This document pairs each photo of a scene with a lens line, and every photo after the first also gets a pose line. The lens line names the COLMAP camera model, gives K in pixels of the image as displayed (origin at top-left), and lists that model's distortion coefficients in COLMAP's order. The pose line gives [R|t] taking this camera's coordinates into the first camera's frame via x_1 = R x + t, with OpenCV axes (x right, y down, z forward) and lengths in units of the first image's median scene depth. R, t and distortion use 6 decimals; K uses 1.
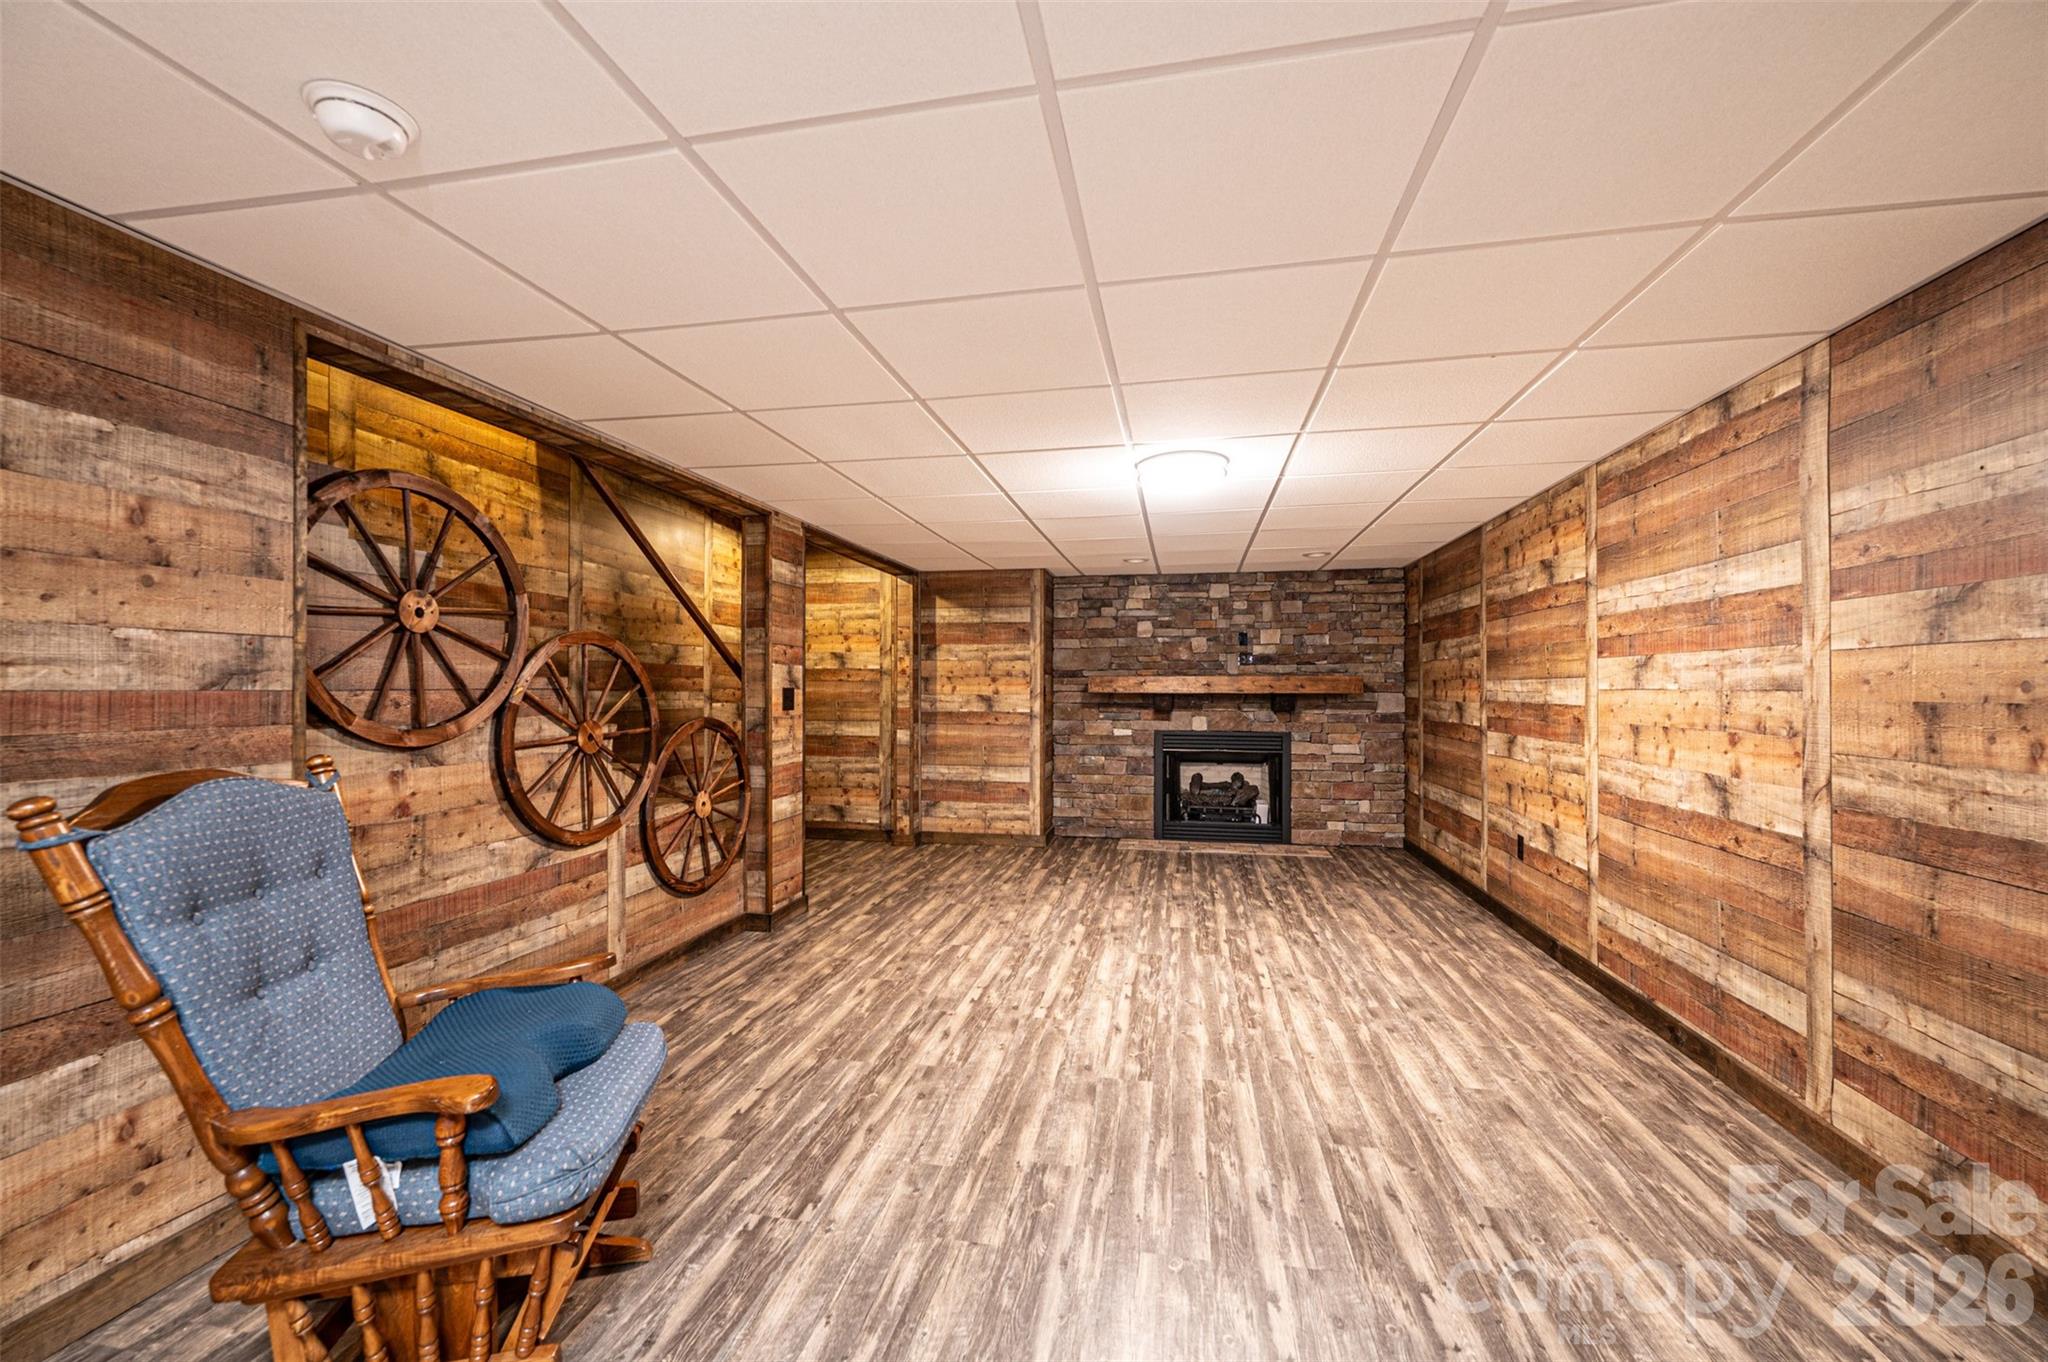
lens RADIAL K [[814.8, 0, 1026.8], [0, 814.8, 683.3], [0, 0, 1]] dist [0.002384, 0.000409]
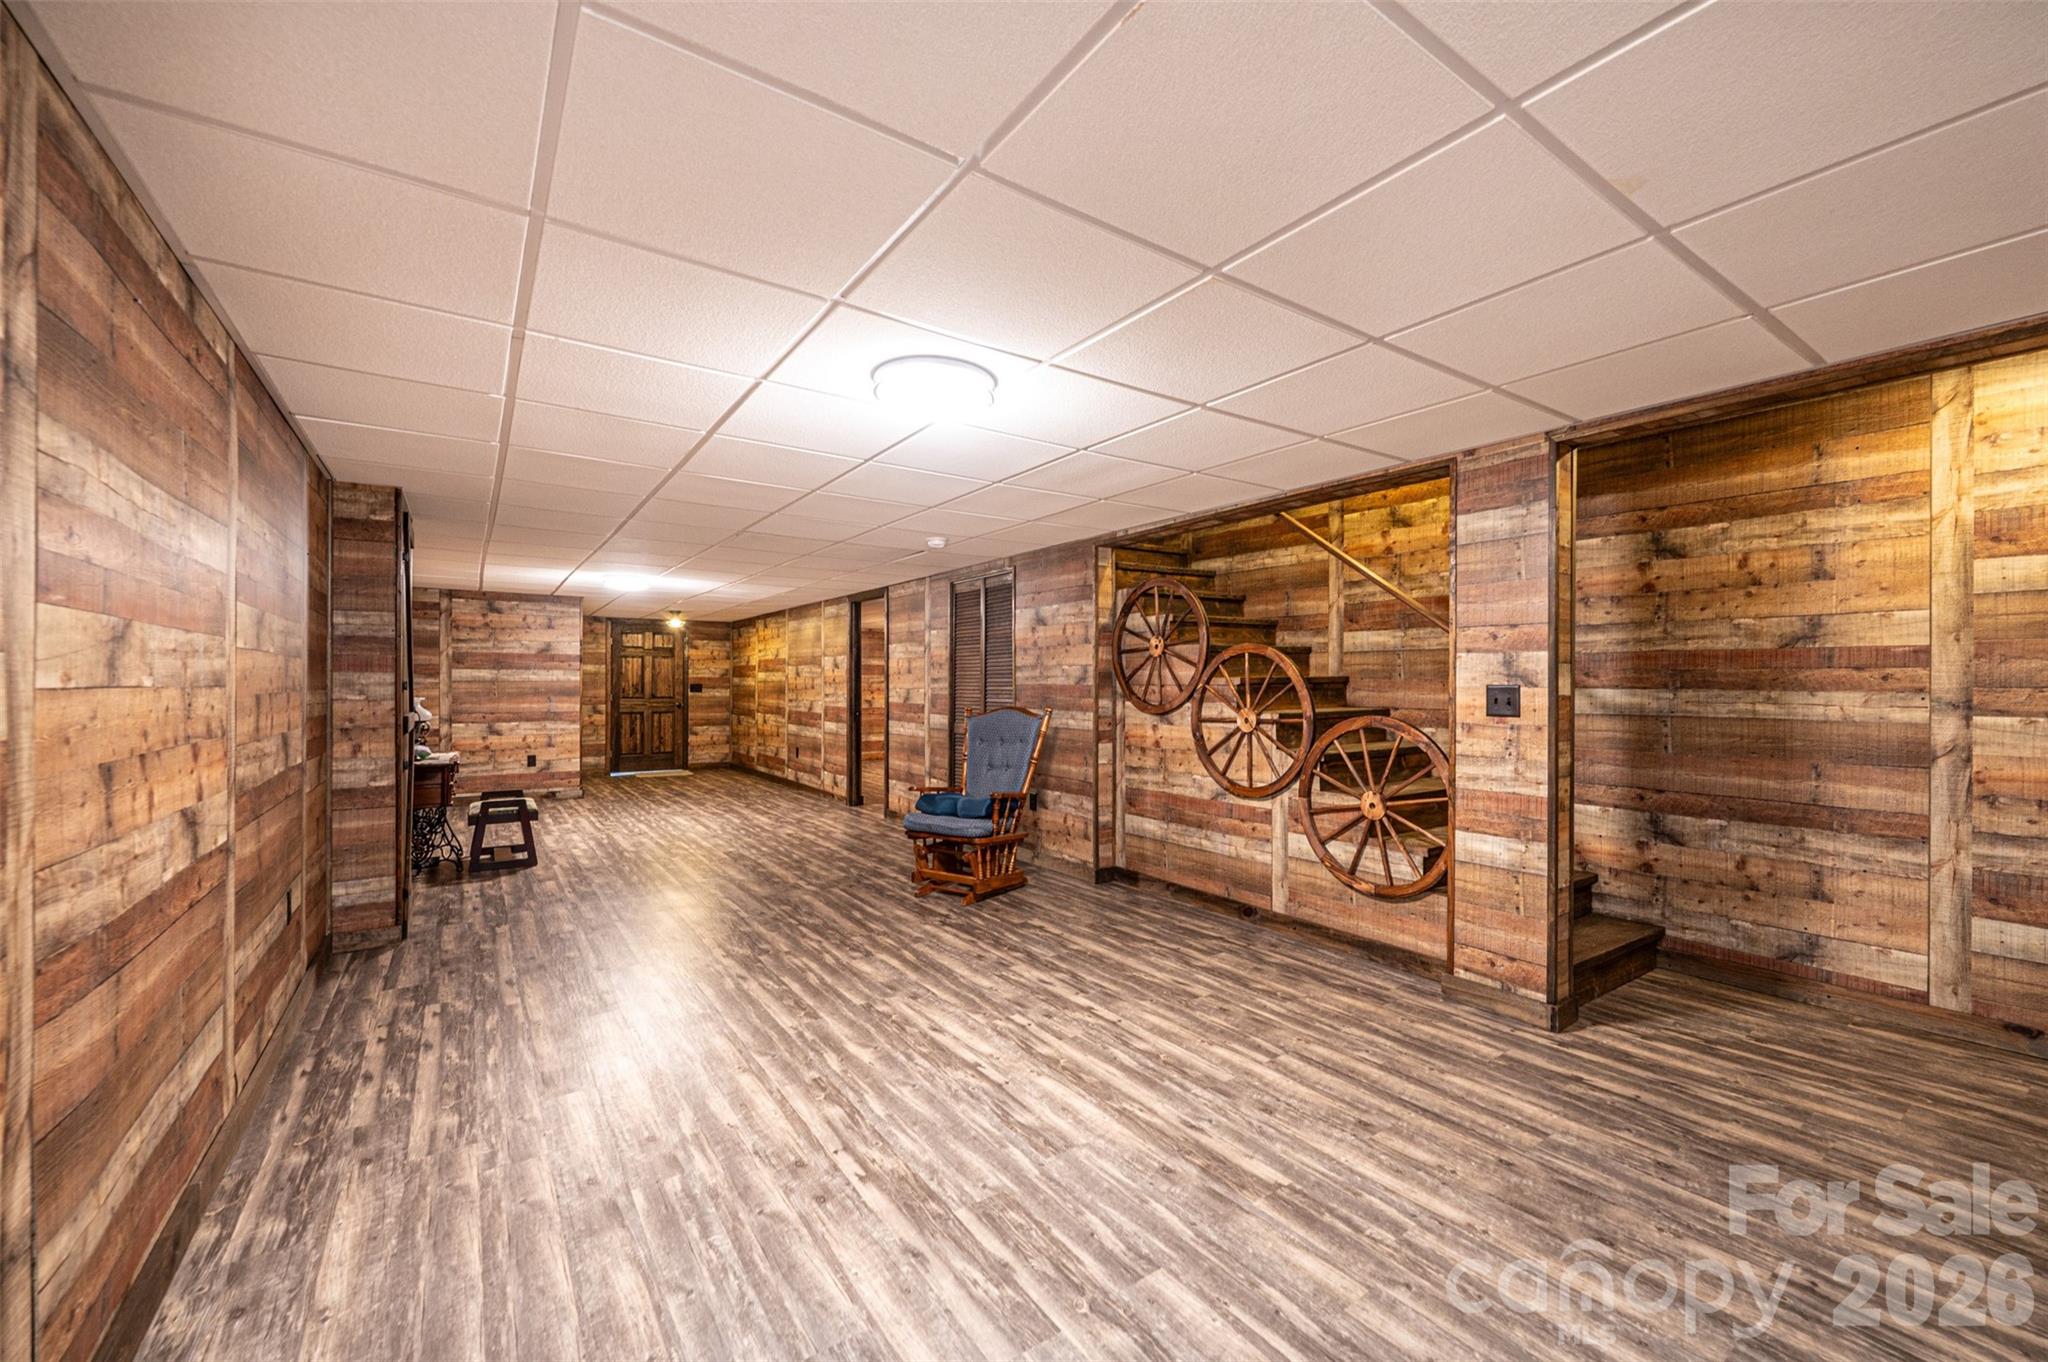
lens RADIAL K [[814.8, 0, 1024.5], [0, 814.8, 683.2], [0, 0, 1]] dist [0.002384, 0.000409]
pose [[-0.703215, -0.001187, -0.710976, 0.697549], [0.002370, 0.999989, -0.004015, 0.008221], [0.710973, -0.004508, -0.703204, 1.674717]]
